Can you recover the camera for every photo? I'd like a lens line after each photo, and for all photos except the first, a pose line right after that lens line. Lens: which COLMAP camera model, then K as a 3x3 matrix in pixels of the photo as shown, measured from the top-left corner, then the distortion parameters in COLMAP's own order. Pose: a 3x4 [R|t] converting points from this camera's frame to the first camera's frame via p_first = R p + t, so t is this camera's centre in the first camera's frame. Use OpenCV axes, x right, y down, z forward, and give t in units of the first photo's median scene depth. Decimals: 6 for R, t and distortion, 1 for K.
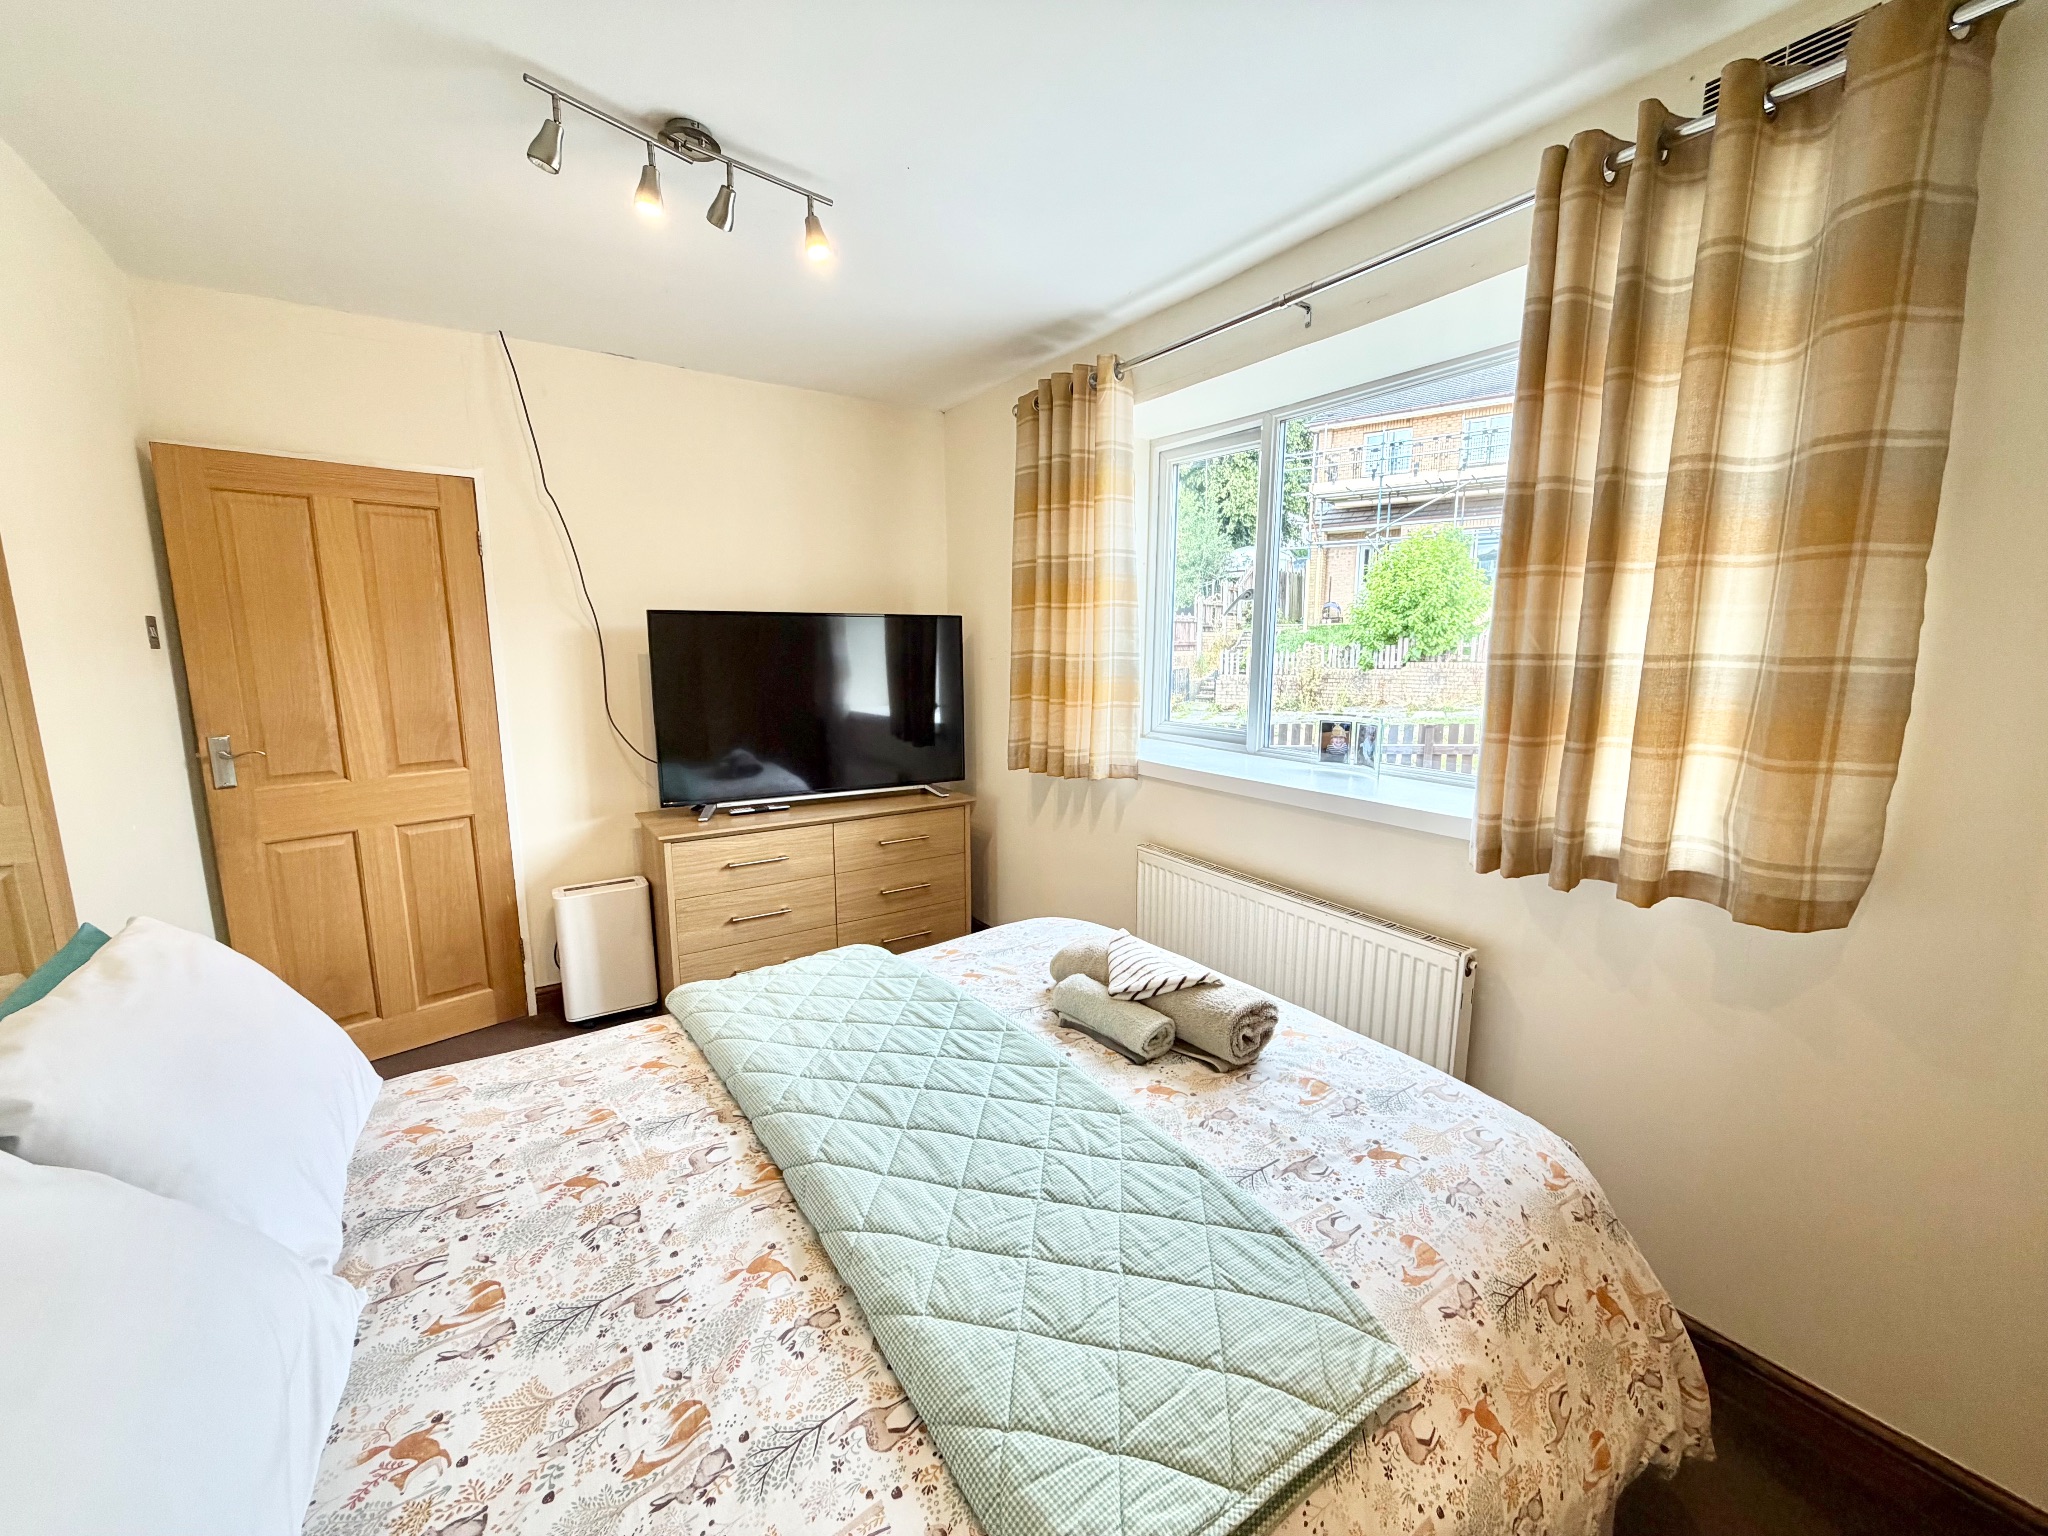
lens RADIAL K [[818.6, 0, 1017.7], [0, 818.6, 769.1], [0, 0, 1]] dist [0.000397, 0.000516]
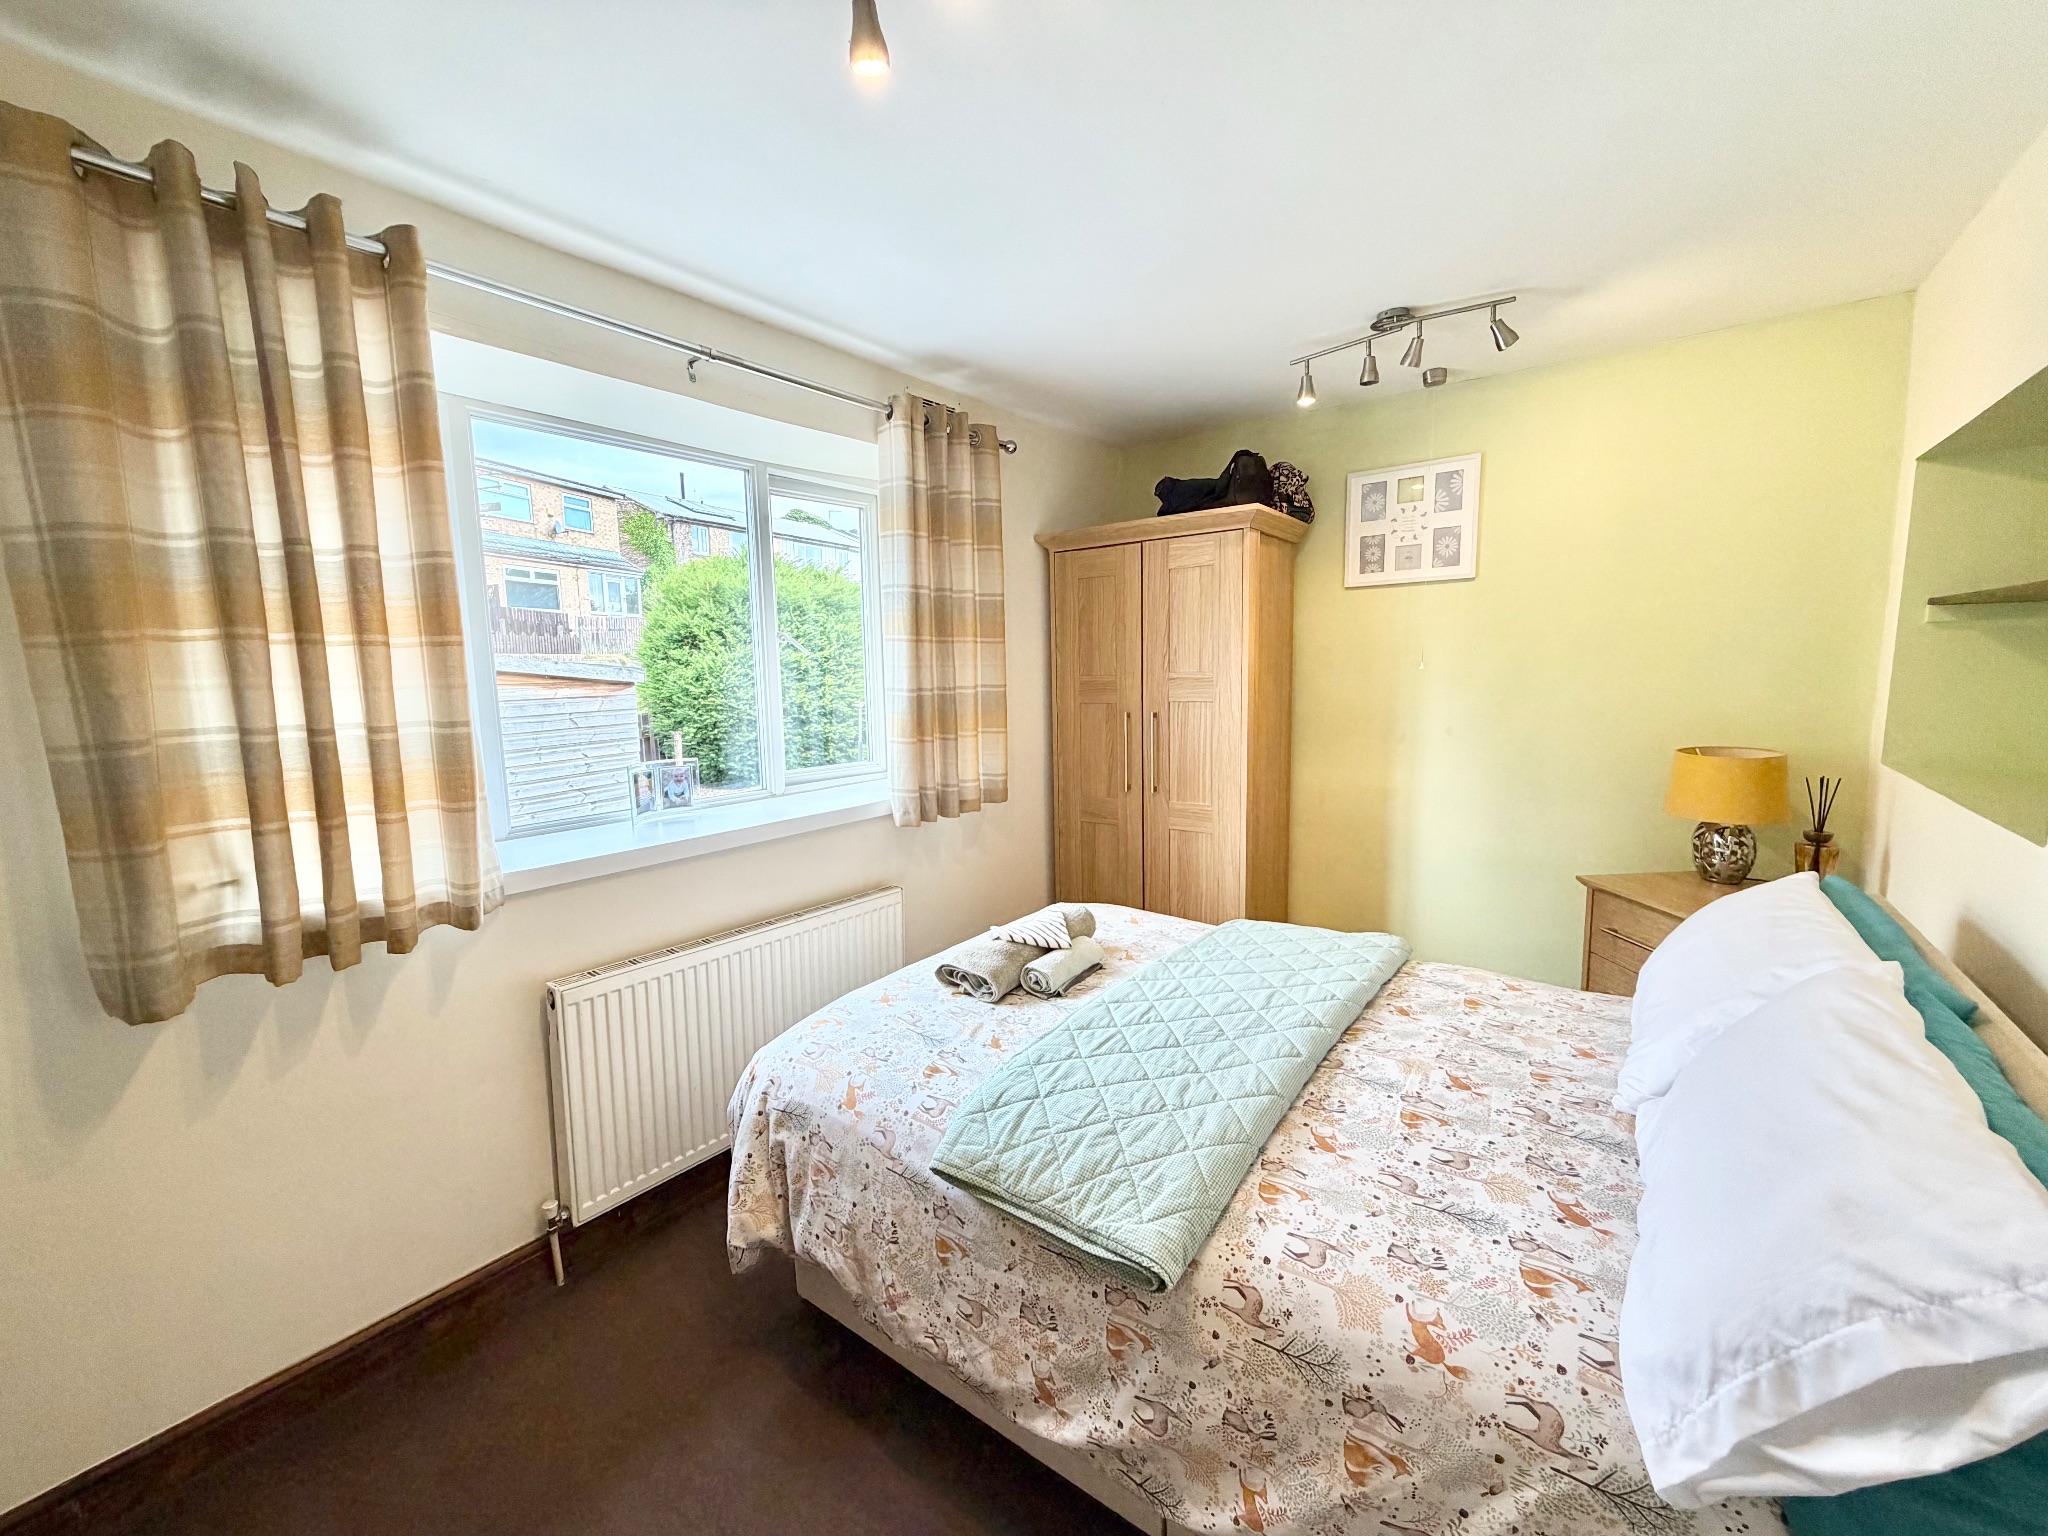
lens RADIAL K [[818.6, 0, 1017.7], [0, 818.6, 769.1], [0, 0, 1]] dist [0.000397, 0.000516]
pose [[-0.318933, -0.117278, 0.940493, -1.353127], [0.170901, 0.968933, 0.178779, -0.322098], [-0.932242, 0.217750, -0.288981, 1.756918]]
